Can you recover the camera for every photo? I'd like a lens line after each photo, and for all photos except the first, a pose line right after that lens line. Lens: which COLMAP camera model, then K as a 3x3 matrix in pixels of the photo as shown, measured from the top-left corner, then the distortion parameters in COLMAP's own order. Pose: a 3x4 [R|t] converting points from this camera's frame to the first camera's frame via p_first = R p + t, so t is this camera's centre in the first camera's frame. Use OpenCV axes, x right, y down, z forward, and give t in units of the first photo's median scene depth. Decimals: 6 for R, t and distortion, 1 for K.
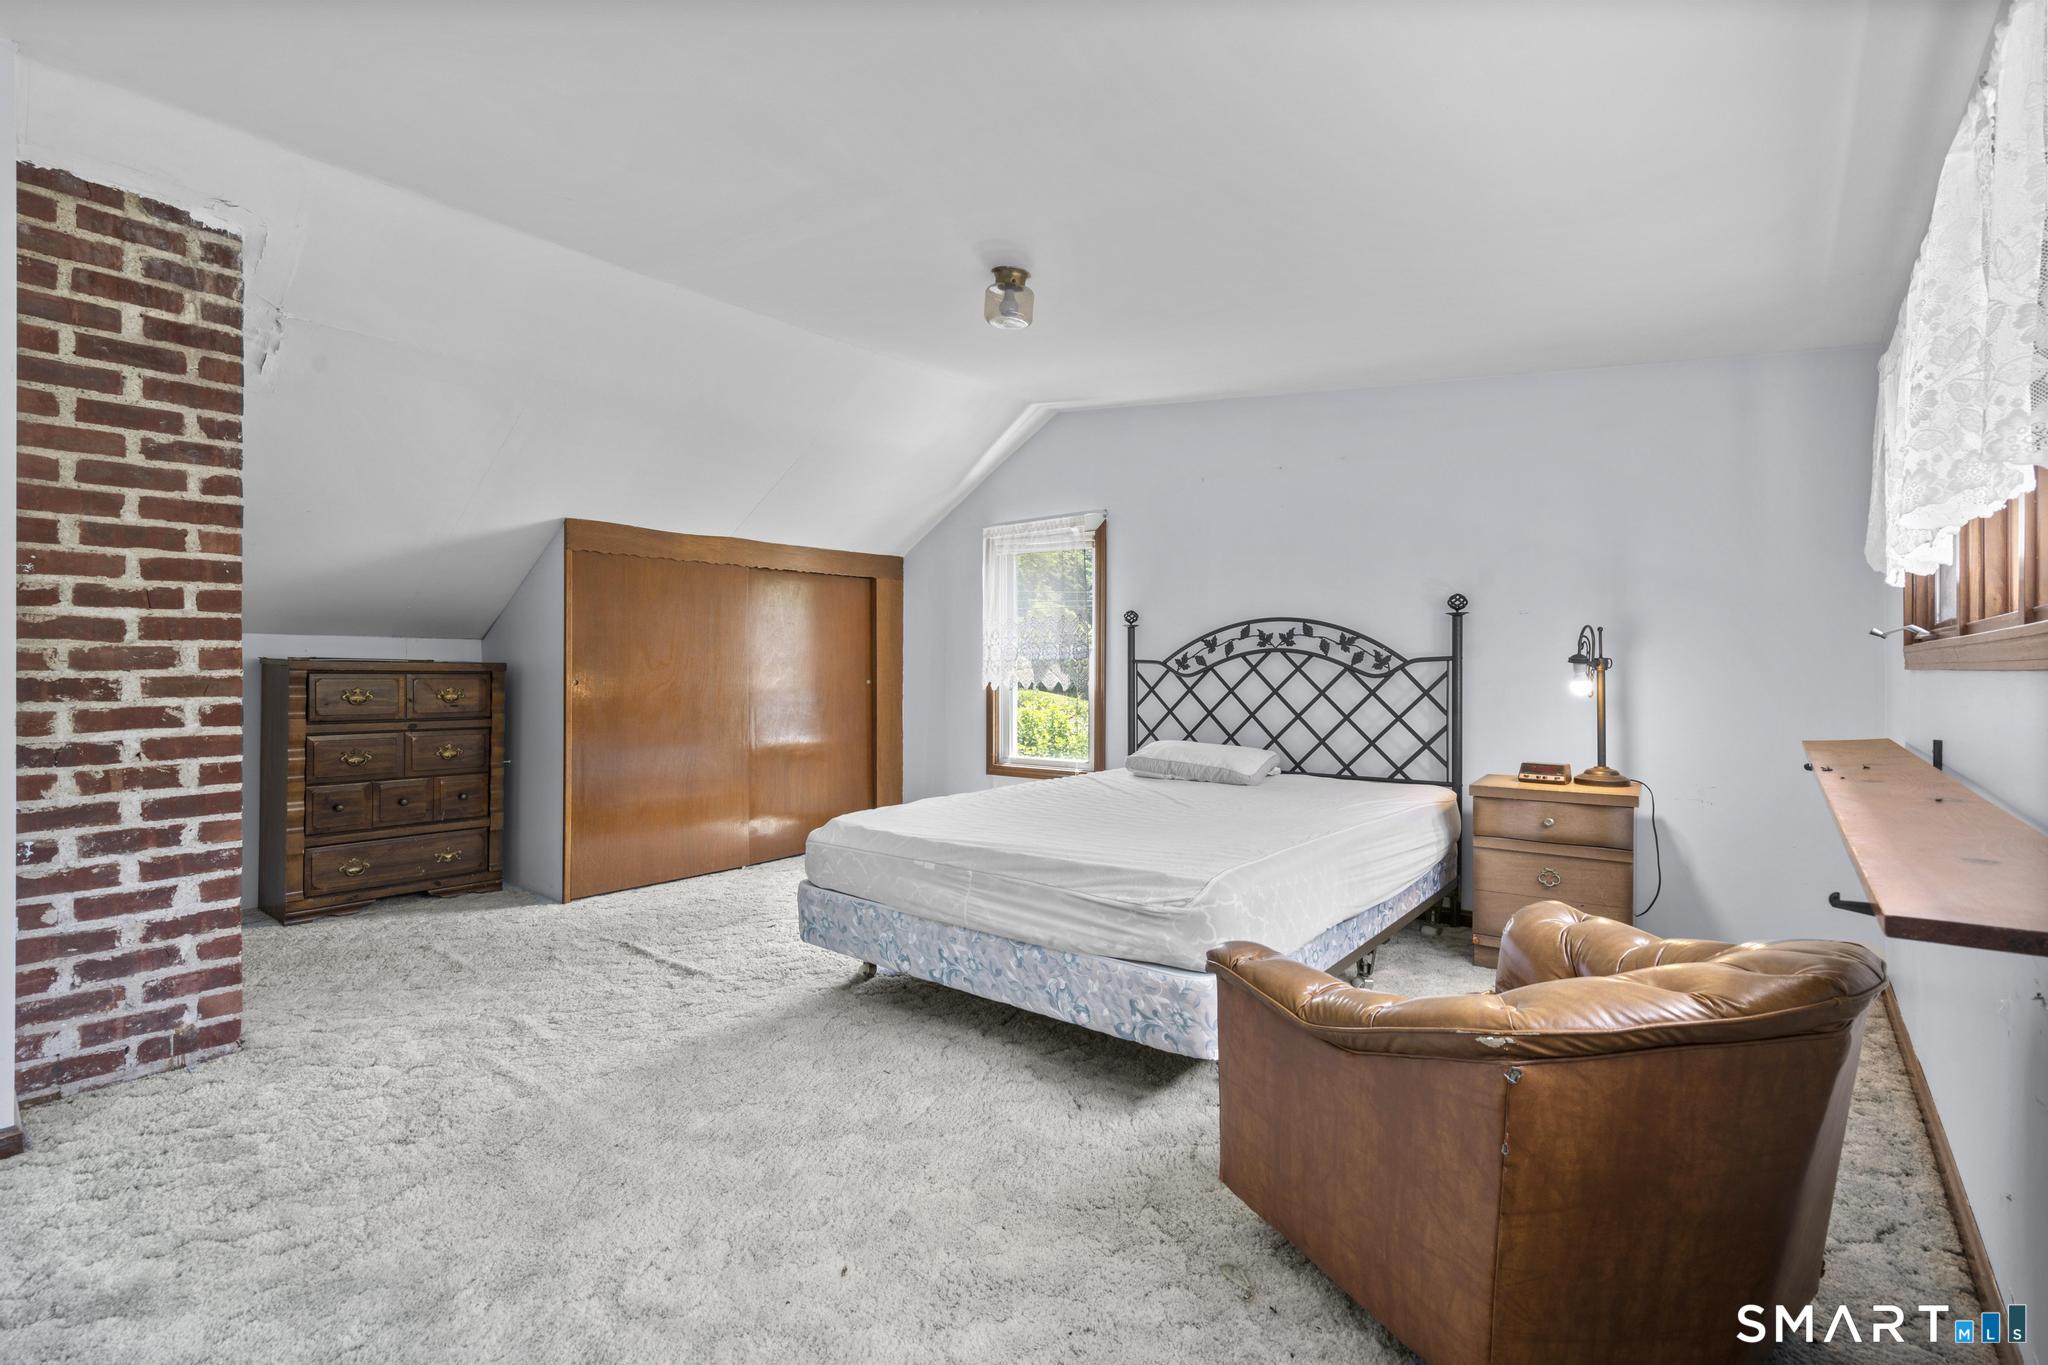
lens RADIAL K [[920.3, 0, 1030.5], [0, 920.3, 671.5], [0, 0, 1]] dist [-0.000490, 0.001070]
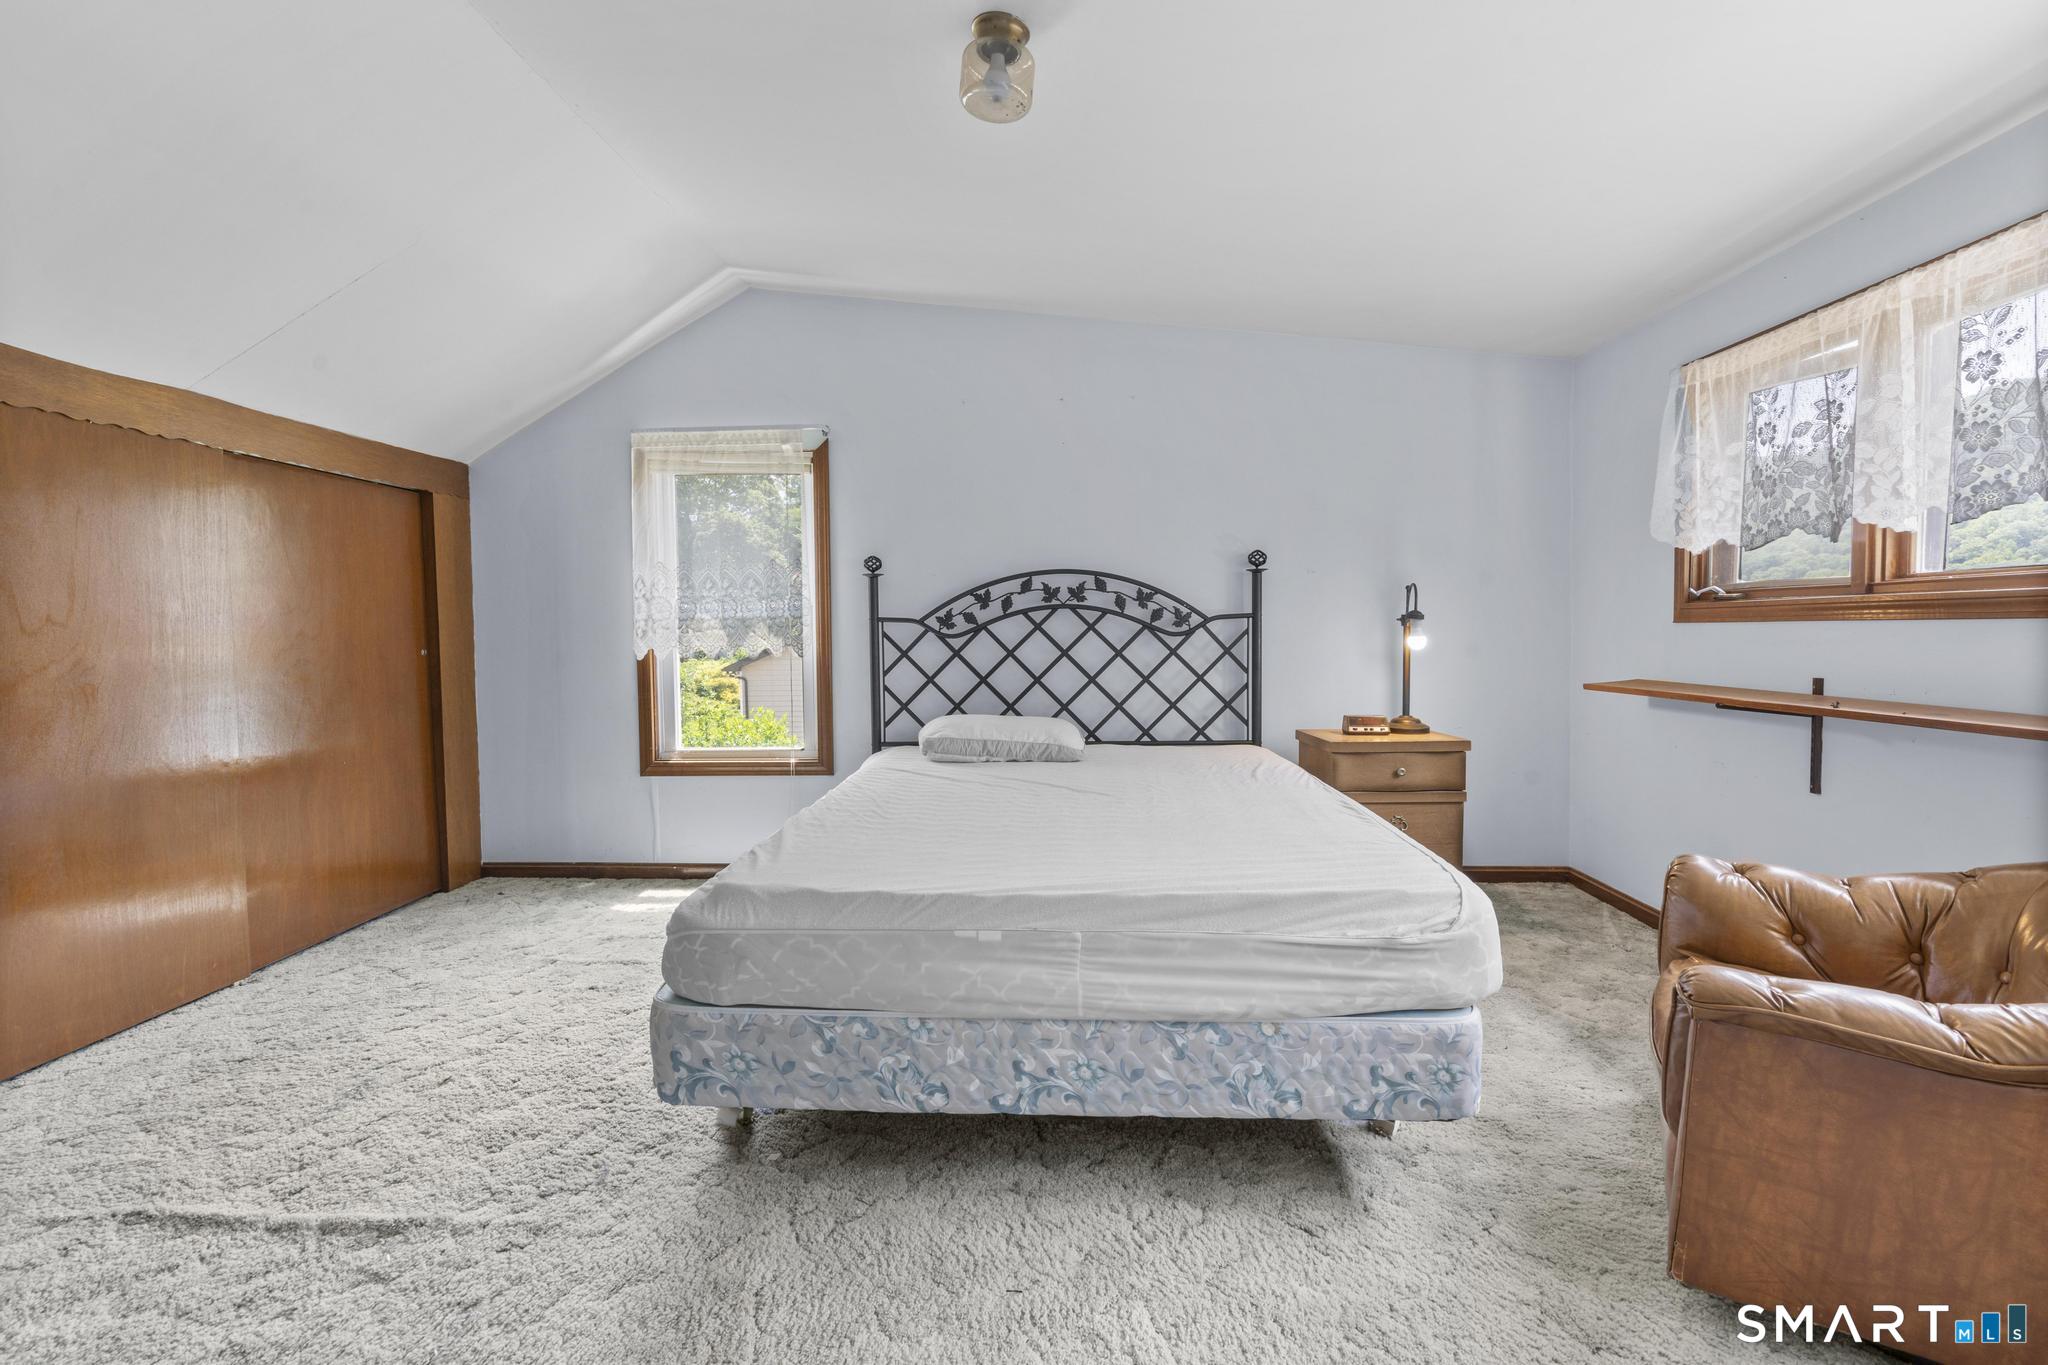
lens RADIAL K [[920.3, 0, 1030.5], [0, 920.3, 671.5], [0, 0, 1]] dist [-0.000490, 0.001070]
pose [[0.808465, -0.031649, 0.587693, -0.301330], [0.009045, 0.999103, 0.041362, 0.002905], [-0.588475, -0.028124, 0.808026, 0.318833]]
